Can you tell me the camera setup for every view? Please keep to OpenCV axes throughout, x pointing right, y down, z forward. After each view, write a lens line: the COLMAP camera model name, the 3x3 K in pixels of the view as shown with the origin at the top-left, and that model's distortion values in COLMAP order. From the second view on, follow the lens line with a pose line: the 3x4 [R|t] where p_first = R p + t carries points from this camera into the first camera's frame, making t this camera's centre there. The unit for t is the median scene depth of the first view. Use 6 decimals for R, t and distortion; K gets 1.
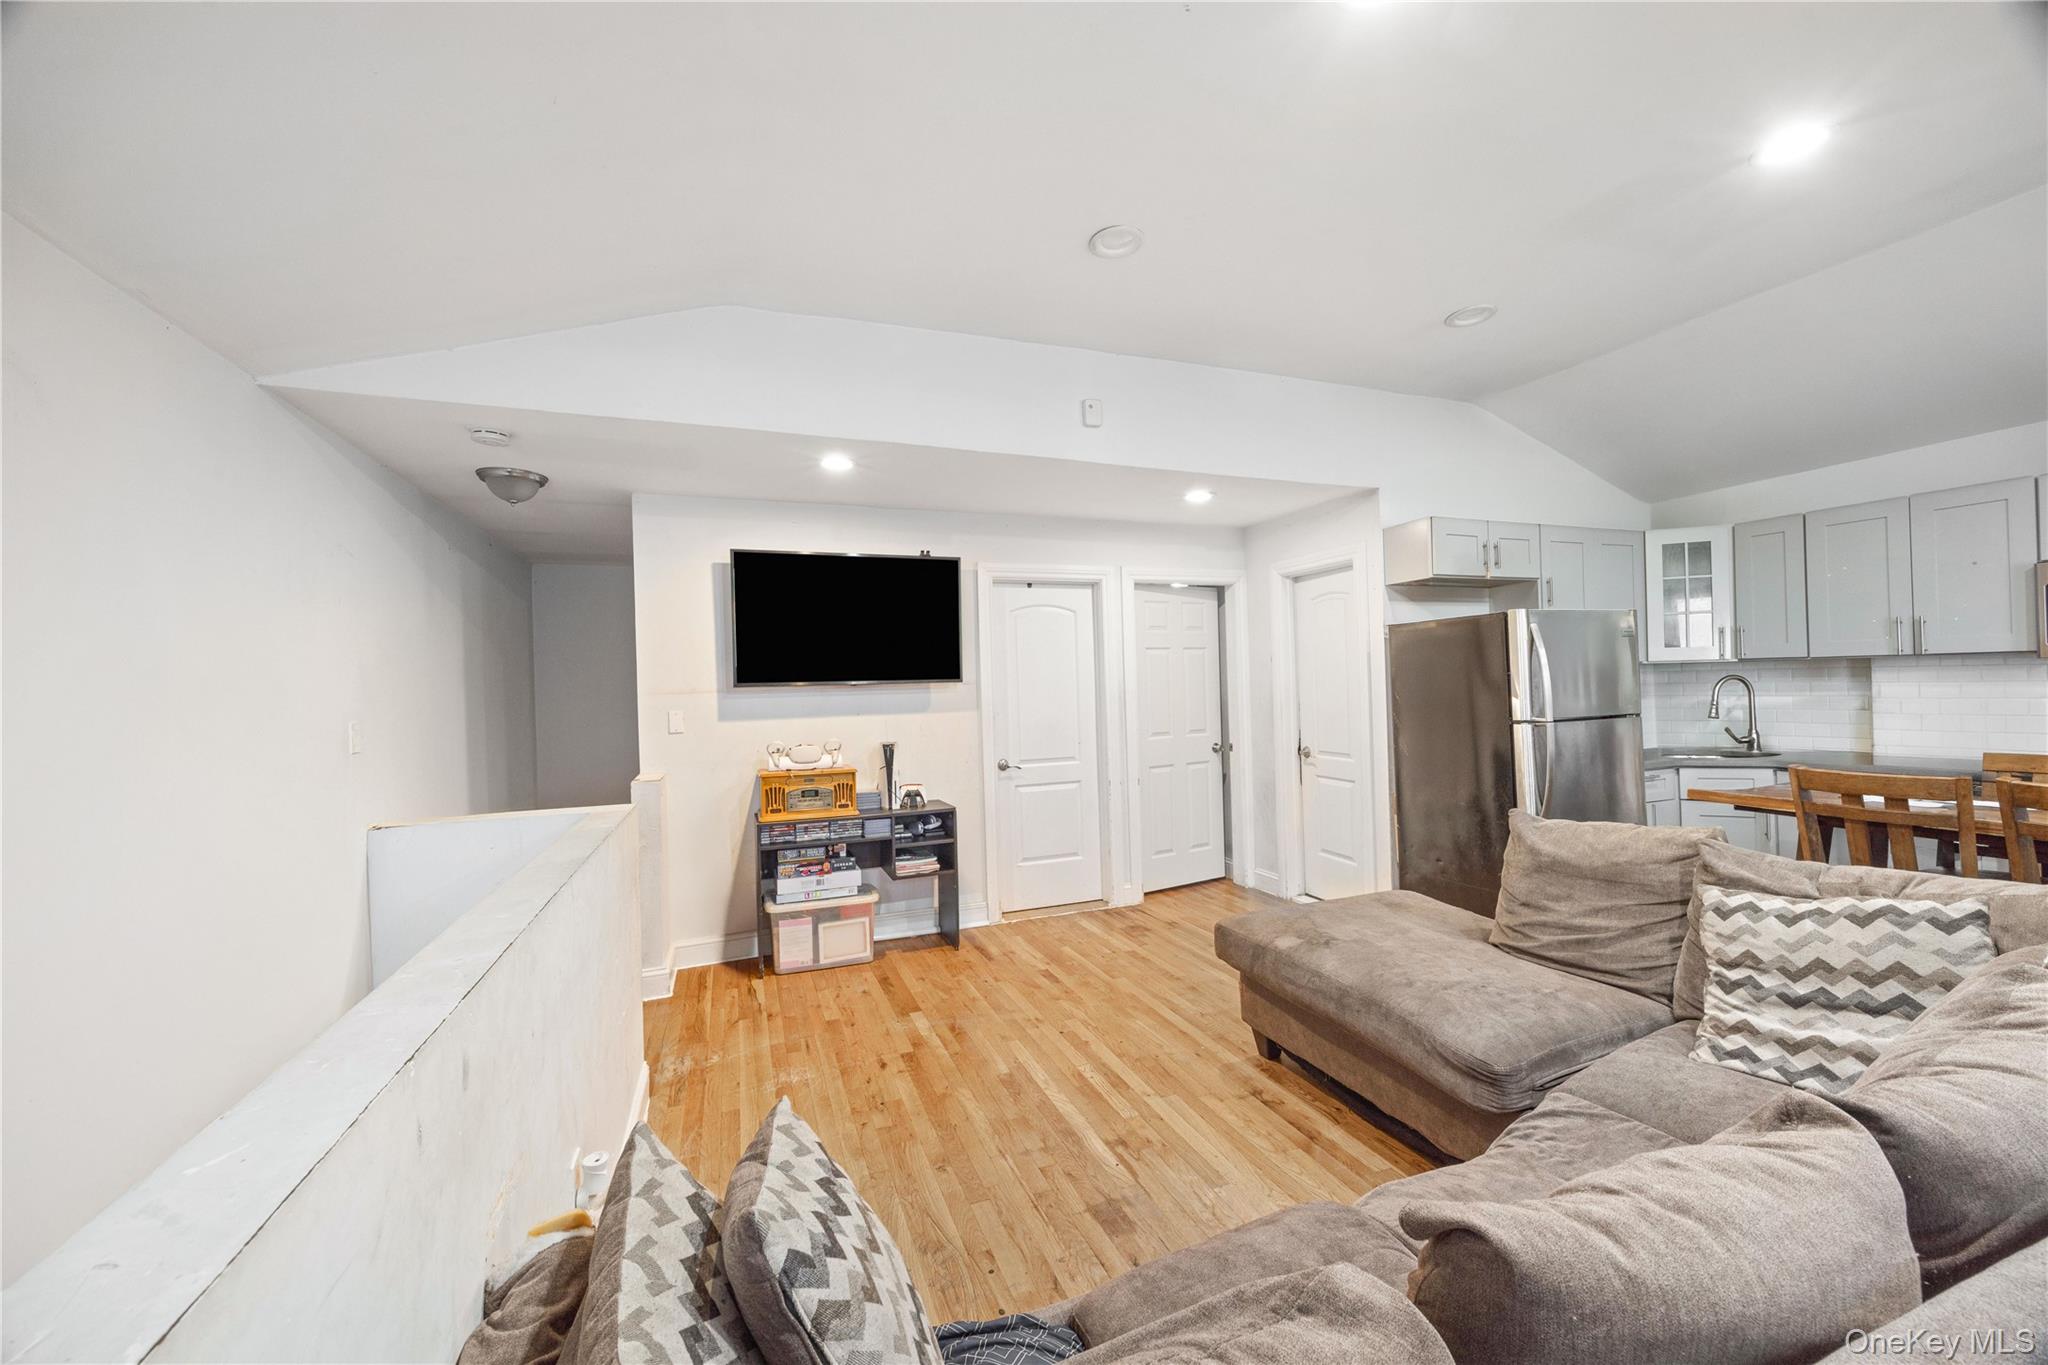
lens RADIAL K [[789.9, 0, 1016.5], [0, 789.9, 681.3], [0, 0, 1]] dist [0.002413, 0.000139]
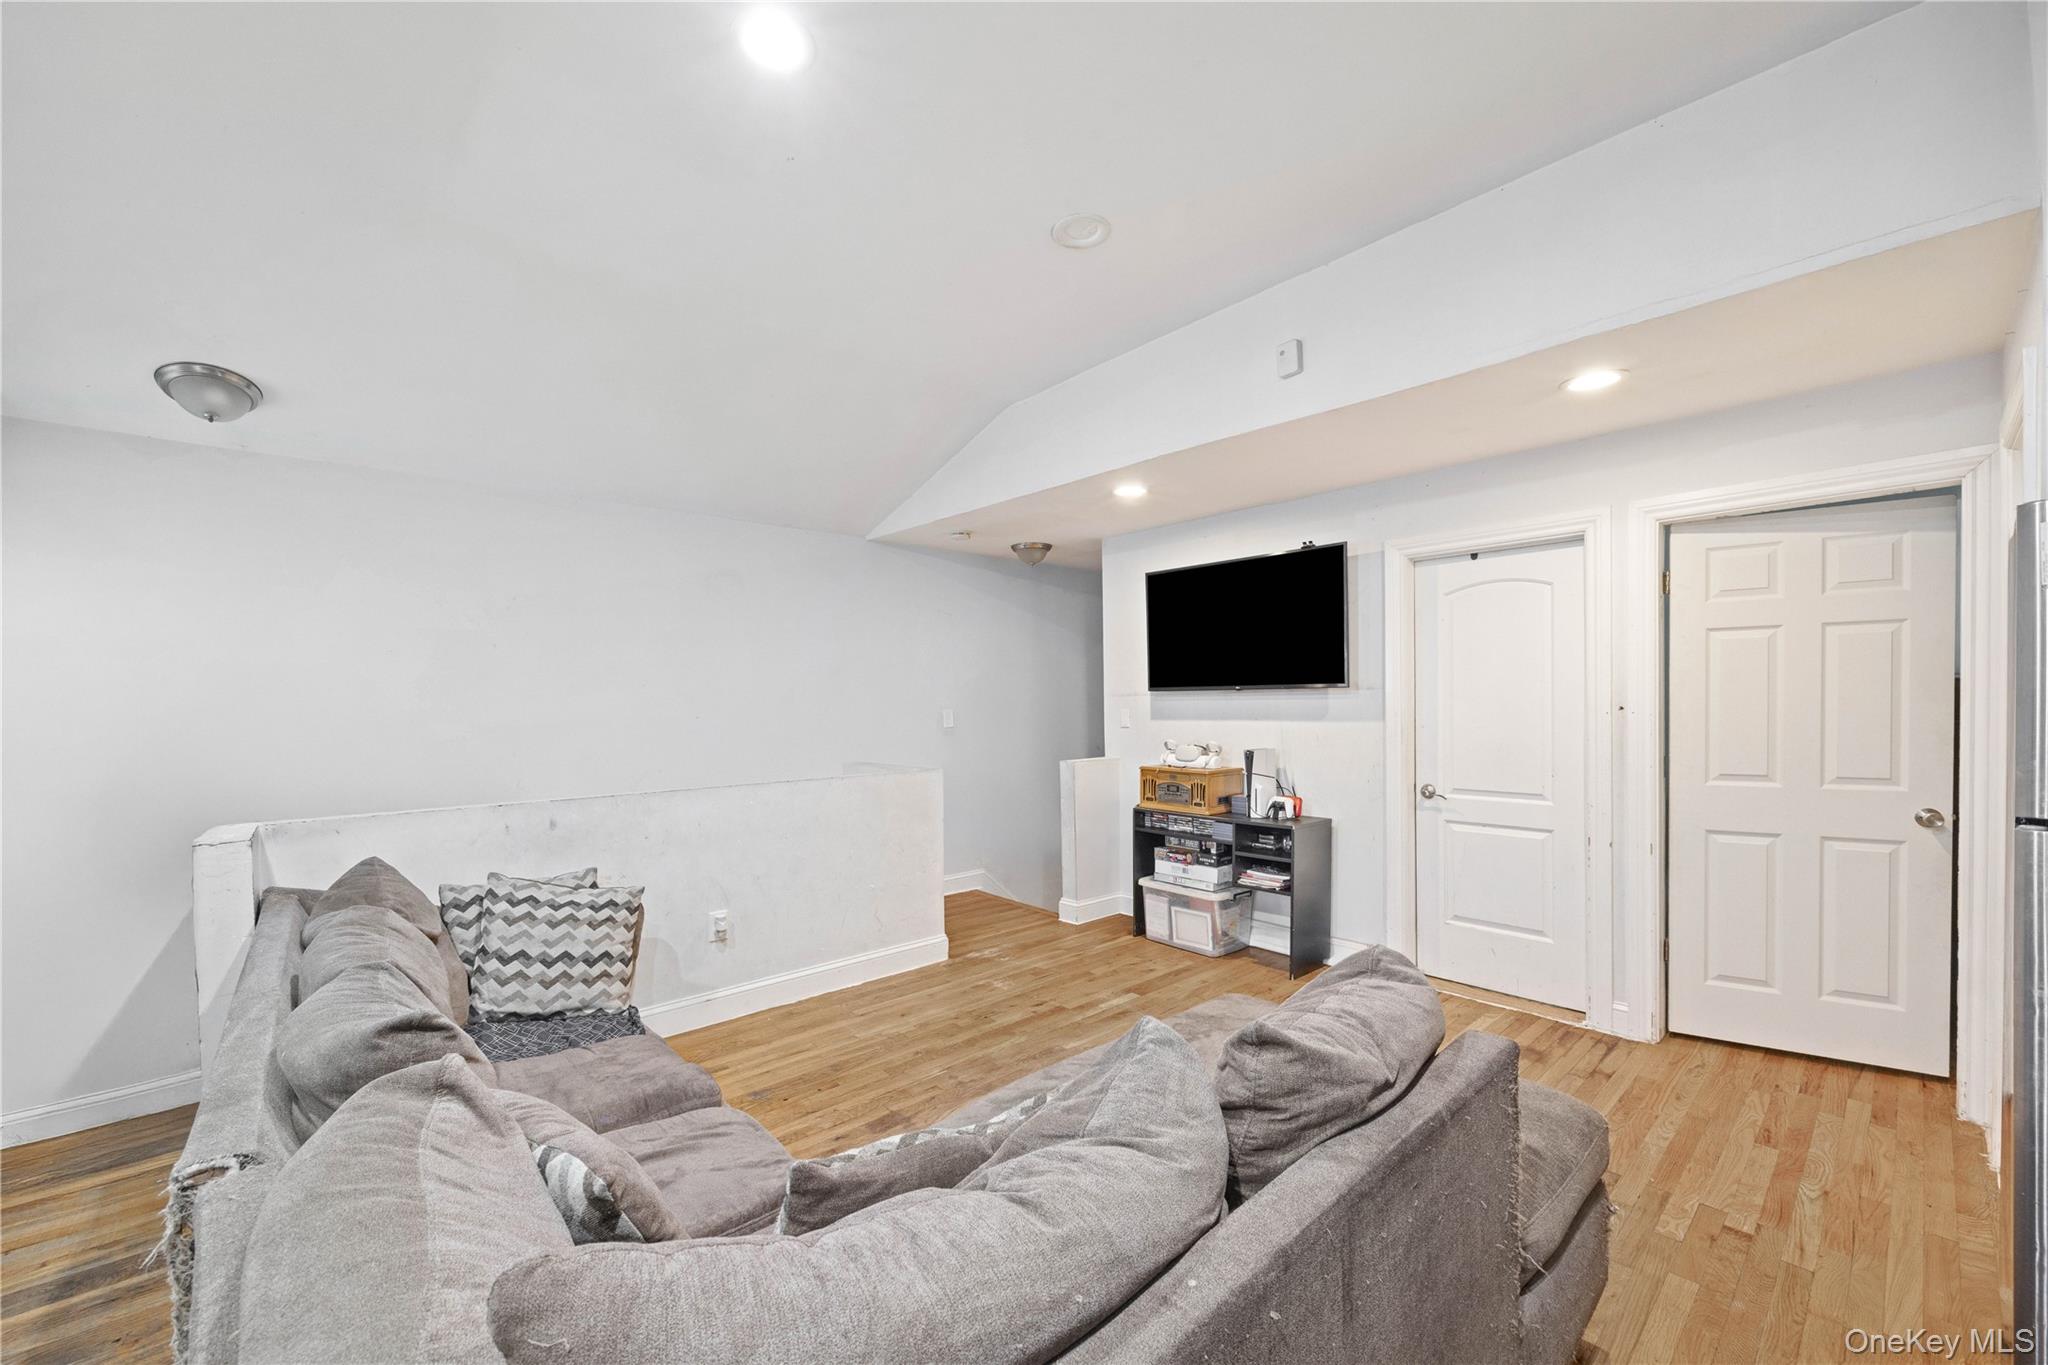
lens RADIAL K [[789.9, 0, 996.3], [0, 789.9, 723.2], [0, 0, 1]] dist [0.002413, 0.000139]
pose [[0.353491, 0.045166, -0.934347, 0.659035], [0.008914, 0.998626, 0.051645, -0.008316], [0.935395, -0.026585, 0.352603, 0.368735]]
